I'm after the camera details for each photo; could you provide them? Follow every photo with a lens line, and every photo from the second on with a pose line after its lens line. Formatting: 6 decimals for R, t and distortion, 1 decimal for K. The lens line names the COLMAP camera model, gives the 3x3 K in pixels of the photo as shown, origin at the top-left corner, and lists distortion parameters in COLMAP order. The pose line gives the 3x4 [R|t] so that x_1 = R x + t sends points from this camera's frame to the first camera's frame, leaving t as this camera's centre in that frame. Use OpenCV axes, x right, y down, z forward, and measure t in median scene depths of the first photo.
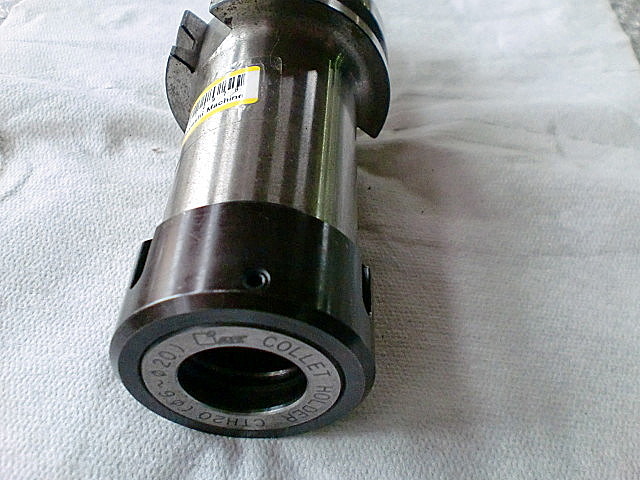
lens RADIAL K [[616.6, 0, 320.0], [0, 616.6, 240.0], [0, 0, 1]] dist [0.015555, -0.085753]
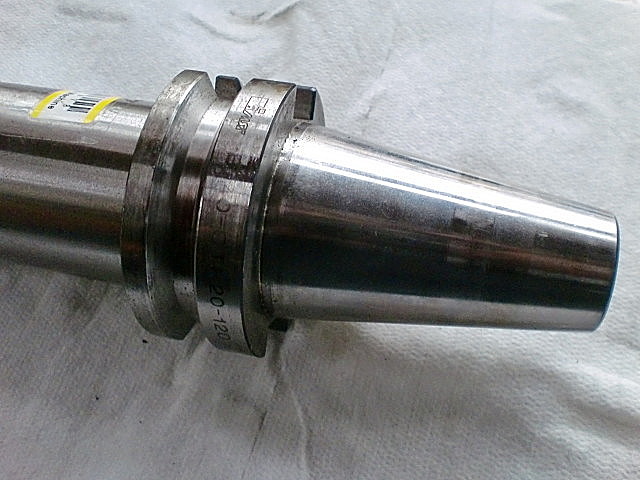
lens RADIAL K [[622.7, 0, 349.8], [0, 622.7, 254.8], [0, 0, 1]] dist [0.012603, -0.103617]
pose [[-0.197238, 0.853726, -0.481922, 0.418770], [-0.692717, 0.226482, 0.684725, -1.112167], [0.693715, 0.468890, 0.546720, 0.867089]]
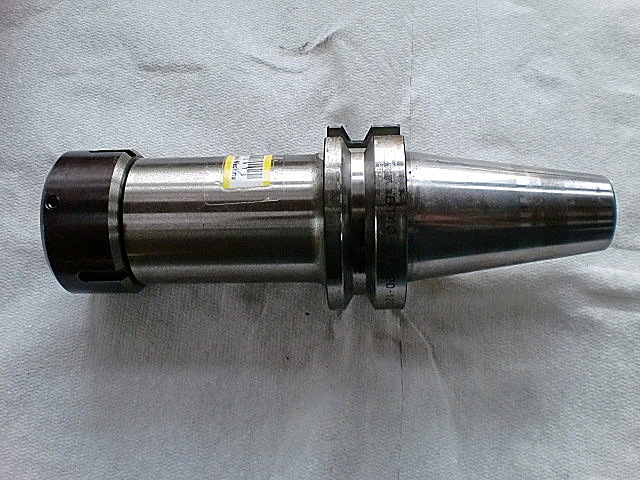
lens RADIAL K [[622.7, 0, 349.8], [0, 622.7, 254.8], [0, 0, 1]] dist [0.012603, -0.103617]
pose [[0.041515, 0.941669, -0.333970, 0.486101], [-0.729982, 0.256816, 0.633381, -1.205450], [0.682204, 0.217497, 0.698064, 0.223888]]
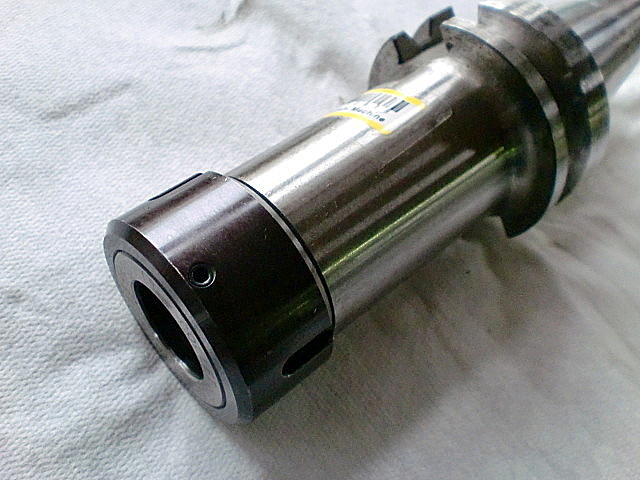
lens RADIAL K [[613.6, 0, 339.8], [0, 613.6, 240.8], [0, 0, 1]] dist [0.017337, -0.100759]
pose [[0.684049, 0.682326, -0.257890, 0.198057], [-0.647141, 0.730816, 0.217062, -0.249746], [0.336578, 0.018410, 0.941476, 0.063529]]
